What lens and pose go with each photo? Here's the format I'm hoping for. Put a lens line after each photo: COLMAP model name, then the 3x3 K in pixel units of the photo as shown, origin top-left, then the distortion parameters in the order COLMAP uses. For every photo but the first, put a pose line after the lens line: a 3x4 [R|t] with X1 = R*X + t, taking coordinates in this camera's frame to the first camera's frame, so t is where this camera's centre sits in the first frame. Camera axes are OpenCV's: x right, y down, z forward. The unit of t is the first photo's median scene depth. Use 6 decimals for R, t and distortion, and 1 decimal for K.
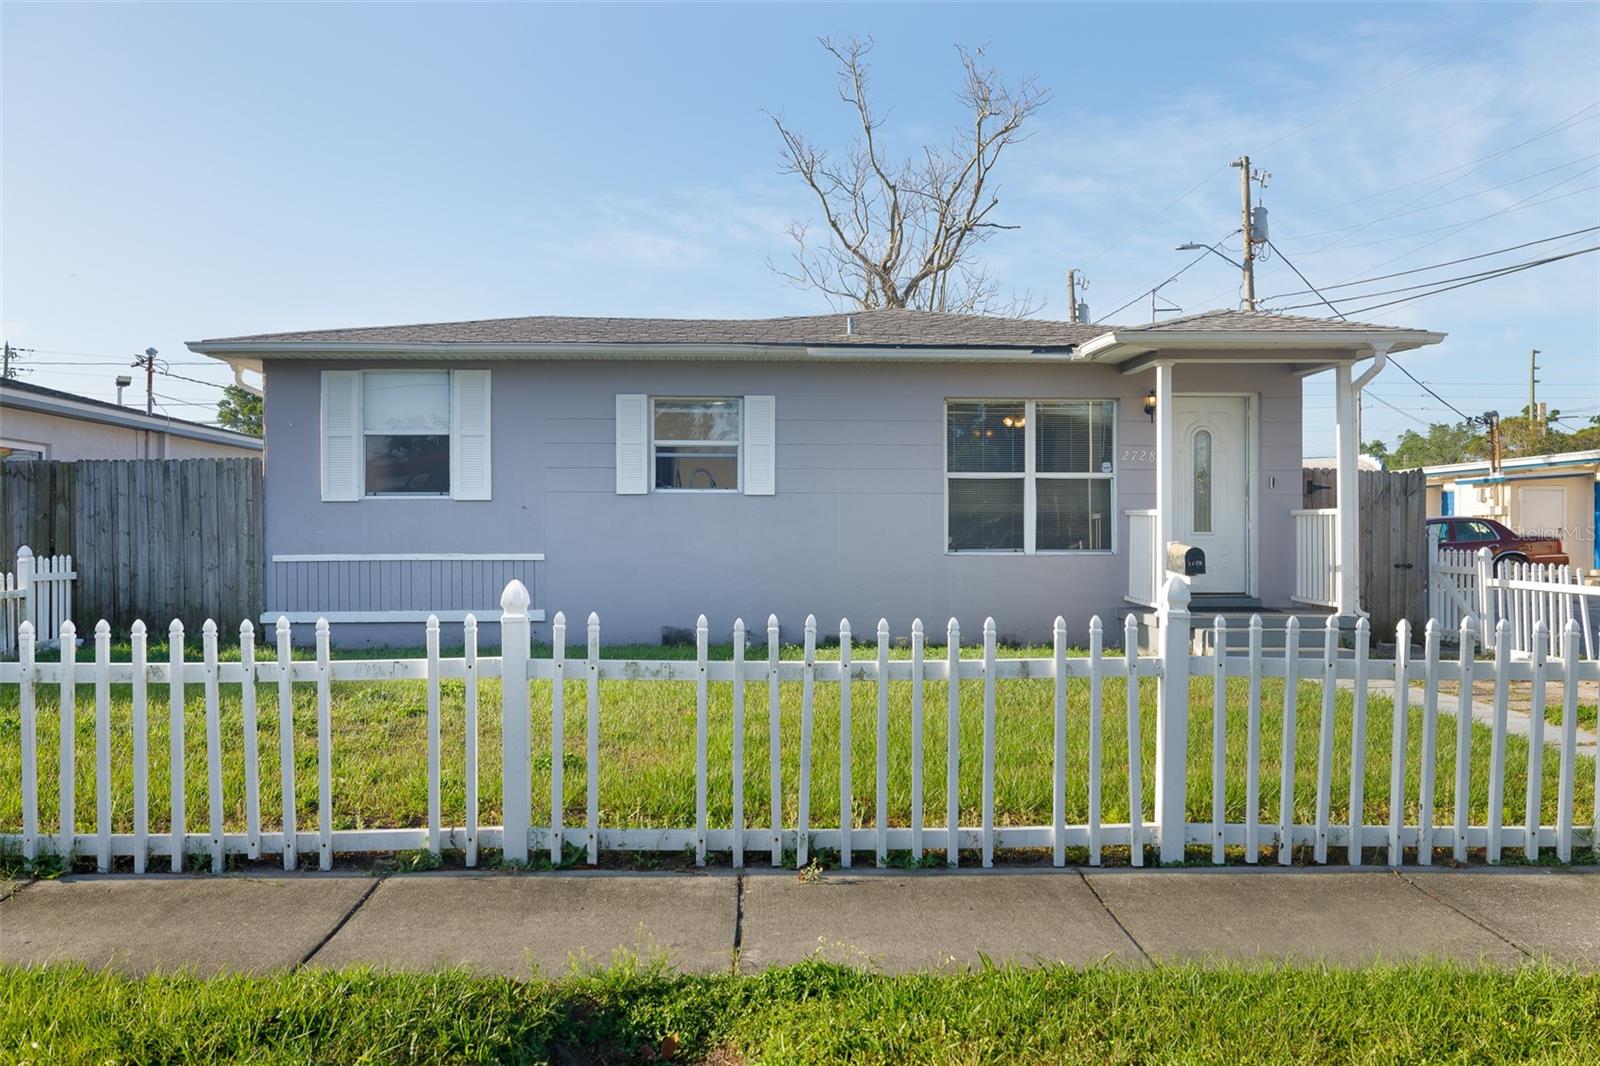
lens RADIAL K [[1313.3, 0, 791.5], [0, 1313.3, 532.6], [0, 0, 1]] dist [0.001603, -0.001559]
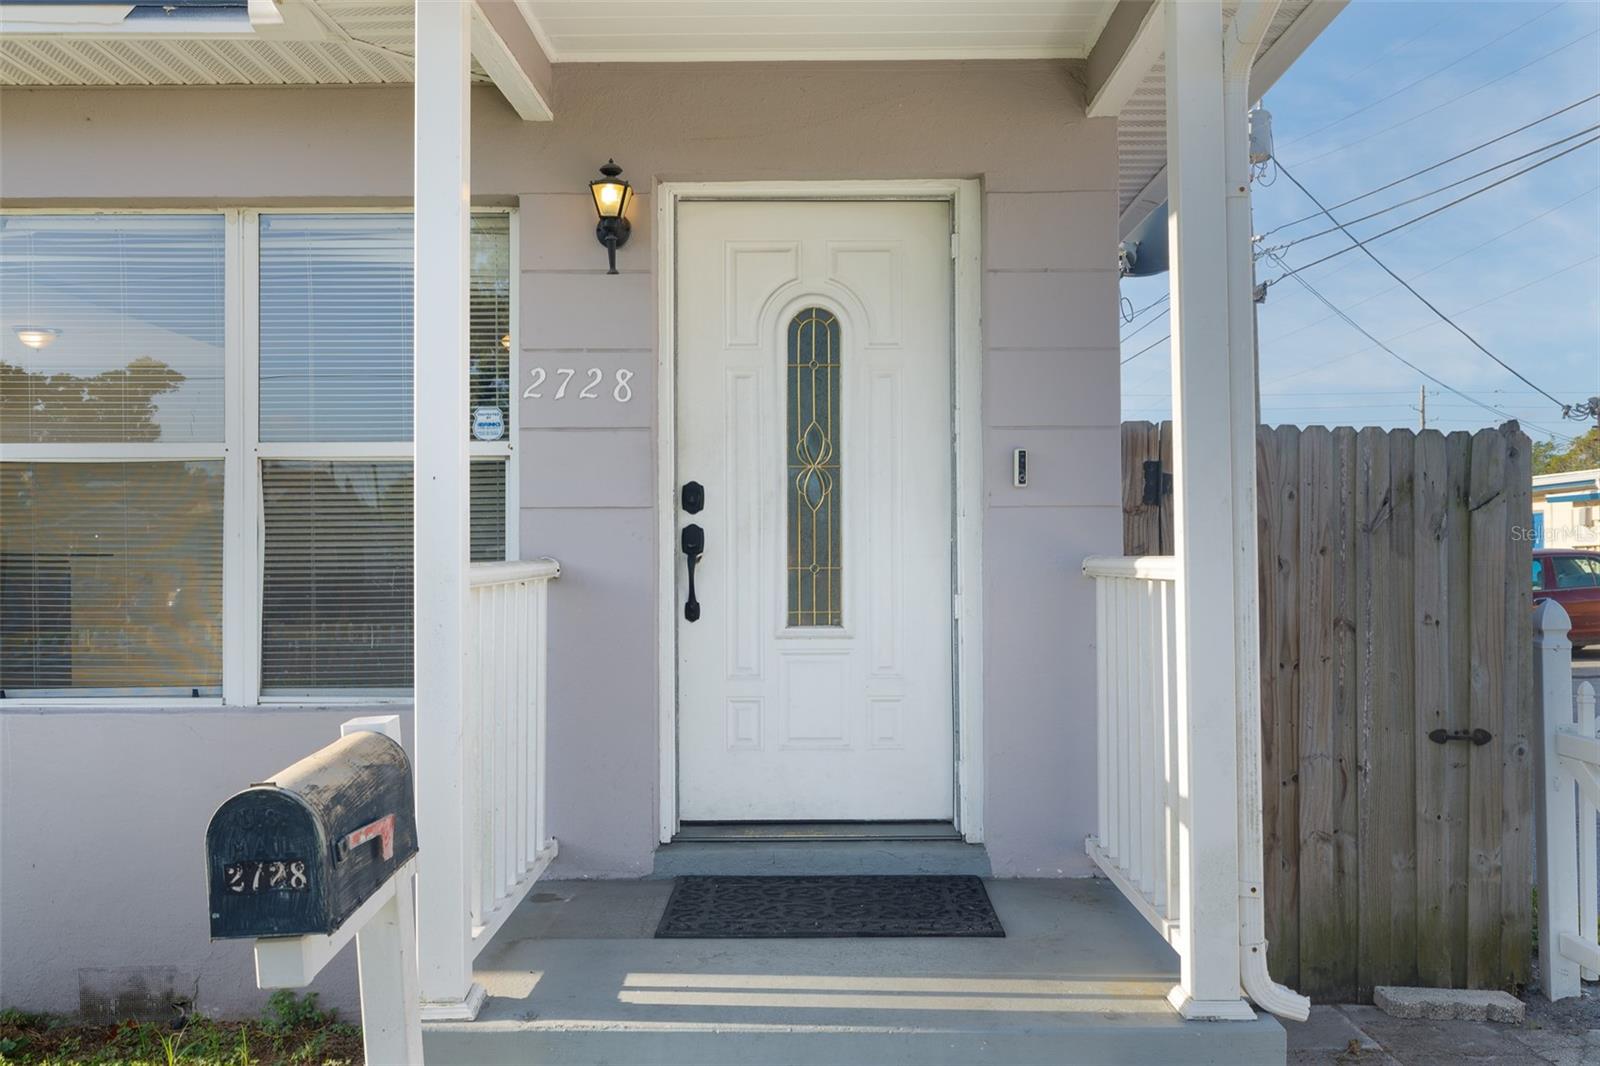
lens RADIAL K [[1313.3, 0, 805.7], [0, 1313.3, 546.7], [0, 0, 1]] dist [0.001603, -0.001559]
pose [[0.999366, -0.004909, -0.035262, 0.331222], [0.004510, 0.999925, -0.011391, -0.016743], [0.035315, 0.011225, 0.999313, 0.702802]]
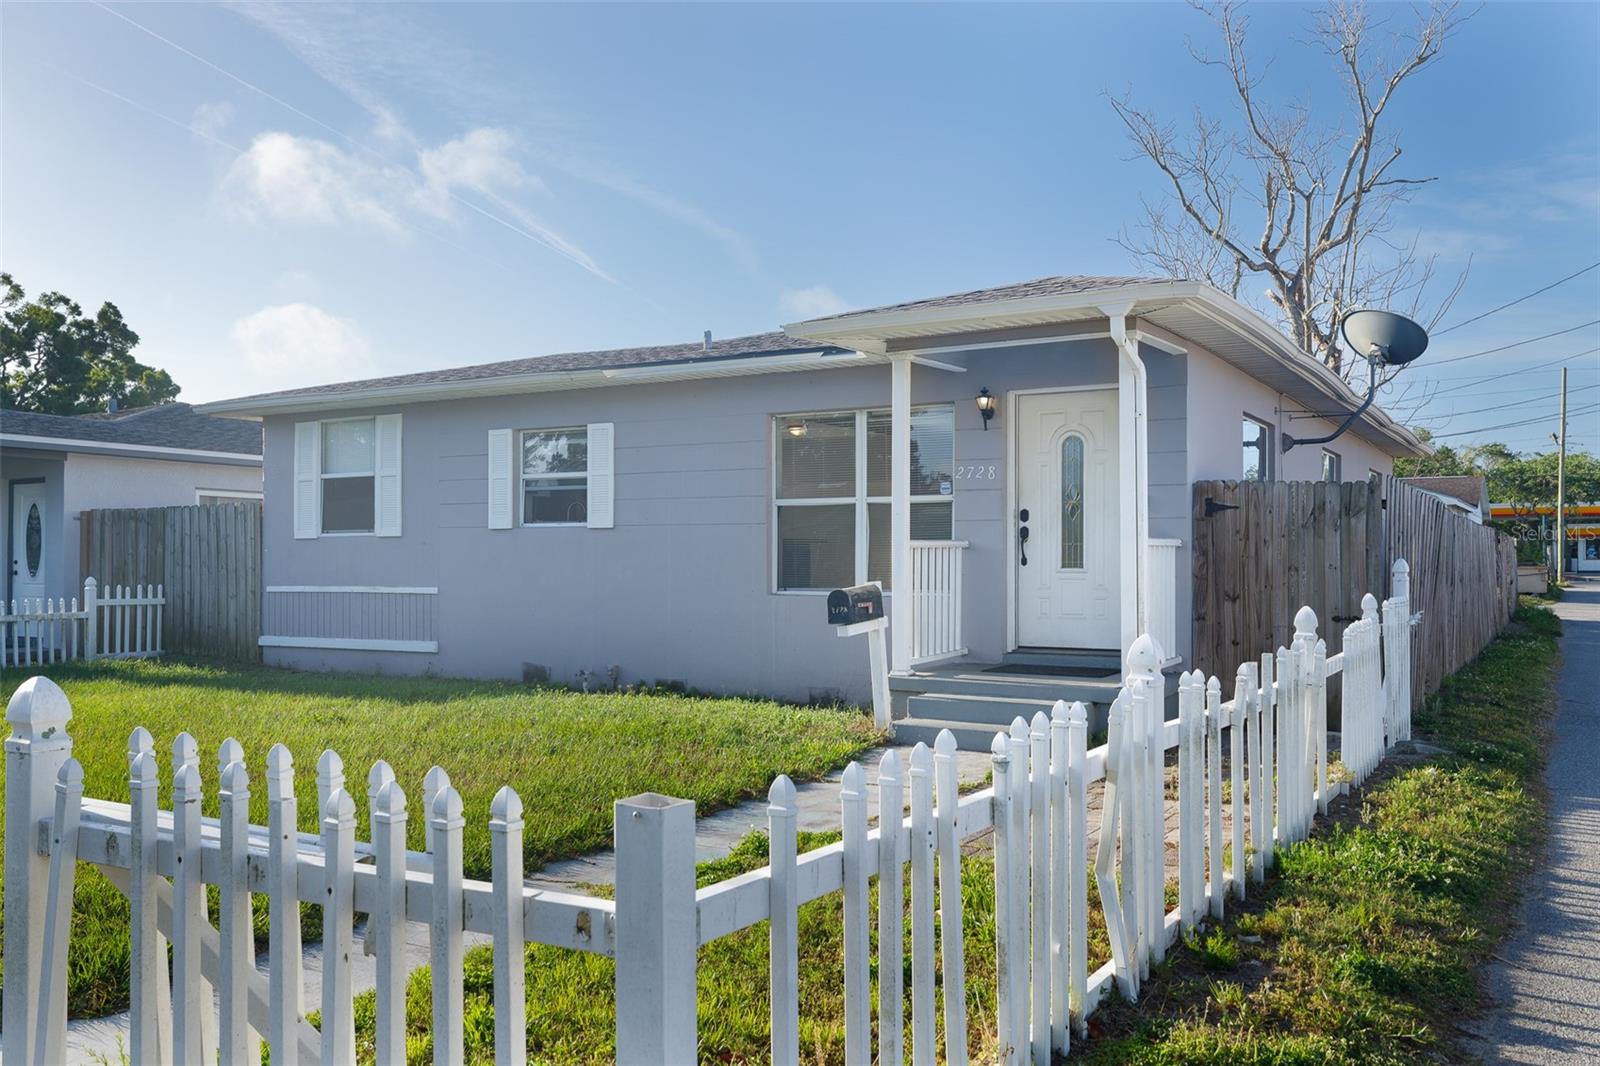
lens RADIAL K [[1313.3, 0, 799.7], [0, 1313.3, 535.3], [0, 0, 1]] dist [0.001603, -0.001559]
pose [[0.844517, -0.009782, -0.535440, 0.605076], [0.000367, 0.999843, -0.017689, -0.006489], [0.535529, 0.014742, 0.844388, 0.276535]]
